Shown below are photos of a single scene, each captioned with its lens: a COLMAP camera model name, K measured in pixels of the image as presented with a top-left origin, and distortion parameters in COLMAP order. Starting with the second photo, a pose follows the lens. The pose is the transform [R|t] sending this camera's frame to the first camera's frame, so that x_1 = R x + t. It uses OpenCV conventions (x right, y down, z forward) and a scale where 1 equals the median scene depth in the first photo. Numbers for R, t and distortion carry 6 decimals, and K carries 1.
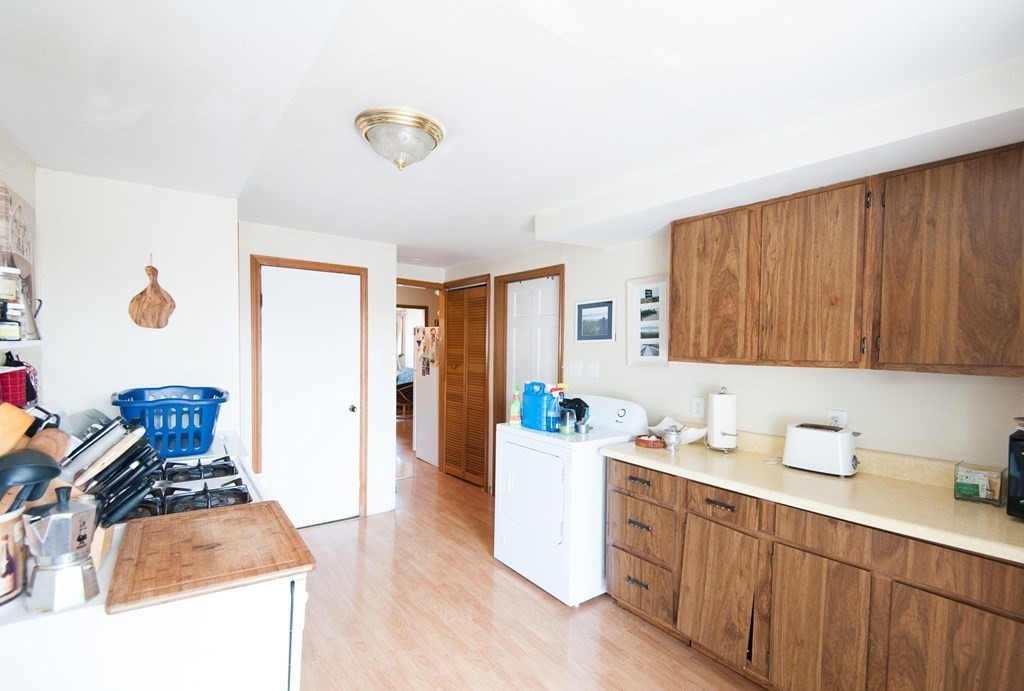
lens RADIAL K [[474.6, 0, 502.7], [0, 474.6, 366.2], [0, 0, 1]] dist [0.032481, -0.000169]
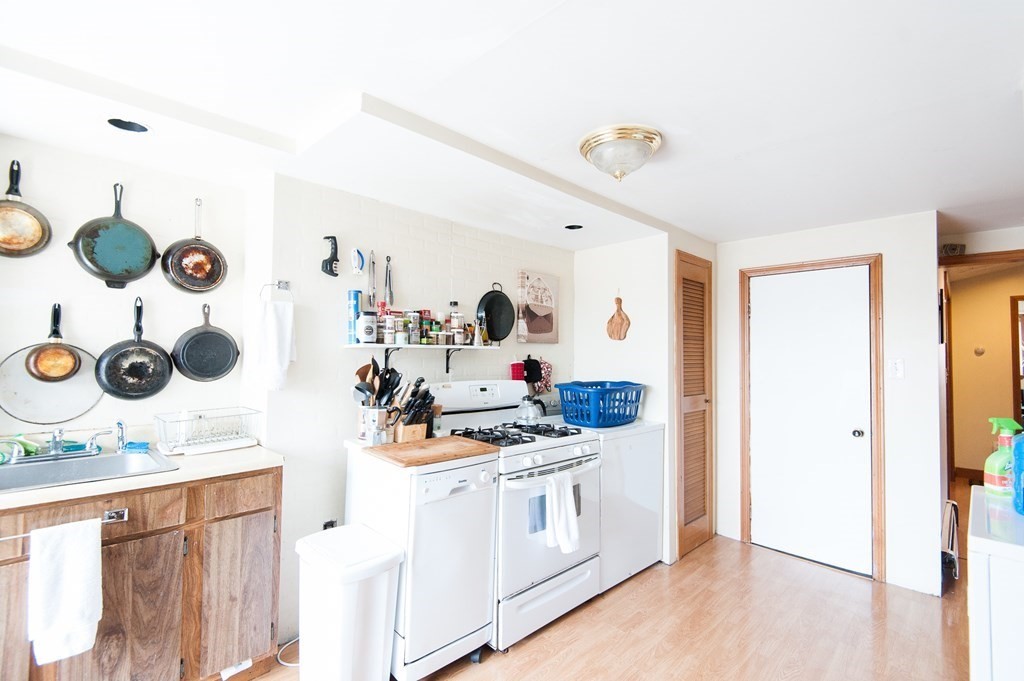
lens RADIAL K [[460.0, 0, 506.6], [0, 460.0, 341.3], [0, 0, 1]] dist [0.017531, -0.010652]
pose [[0.144782, -0.044450, -0.988465, 0.578009], [-0.052794, 0.997220, -0.052577, 0.013477], [0.988054, 0.059798, 0.142033, 0.473623]]
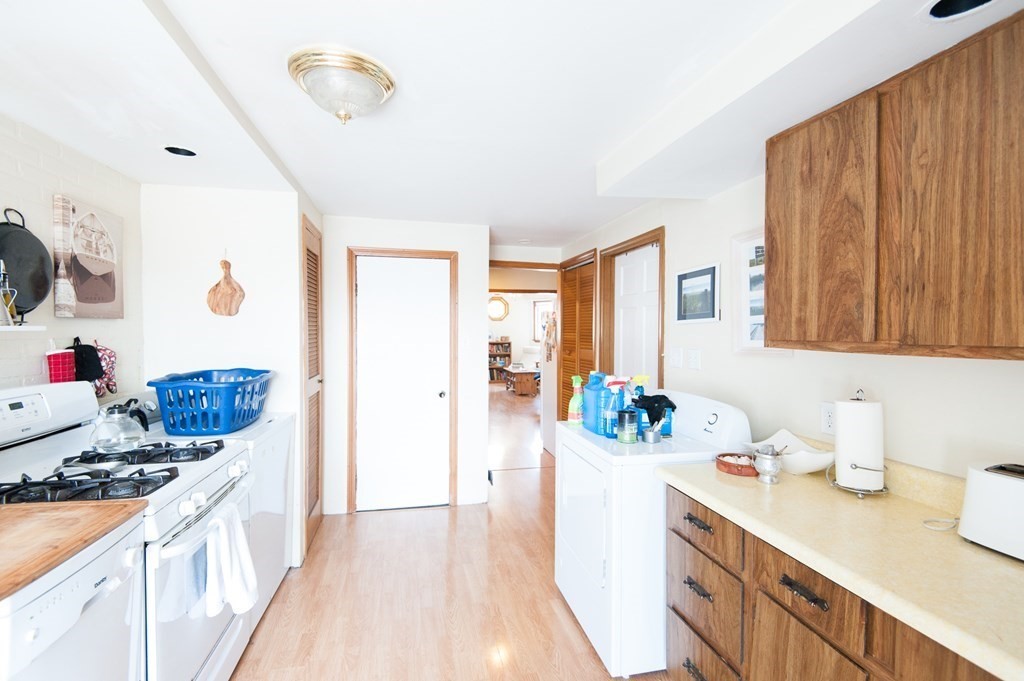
lens RADIAL K [[460.0, 0, 506.6], [0, 460.0, 341.3], [0, 0, 1]] dist [0.017531, -0.010652]
pose [[0.917548, -0.001617, -0.397621, 0.293015], [-0.007480, 0.999745, -0.021325, -0.002583], [0.397554, 0.022541, 0.917302, 0.276300]]
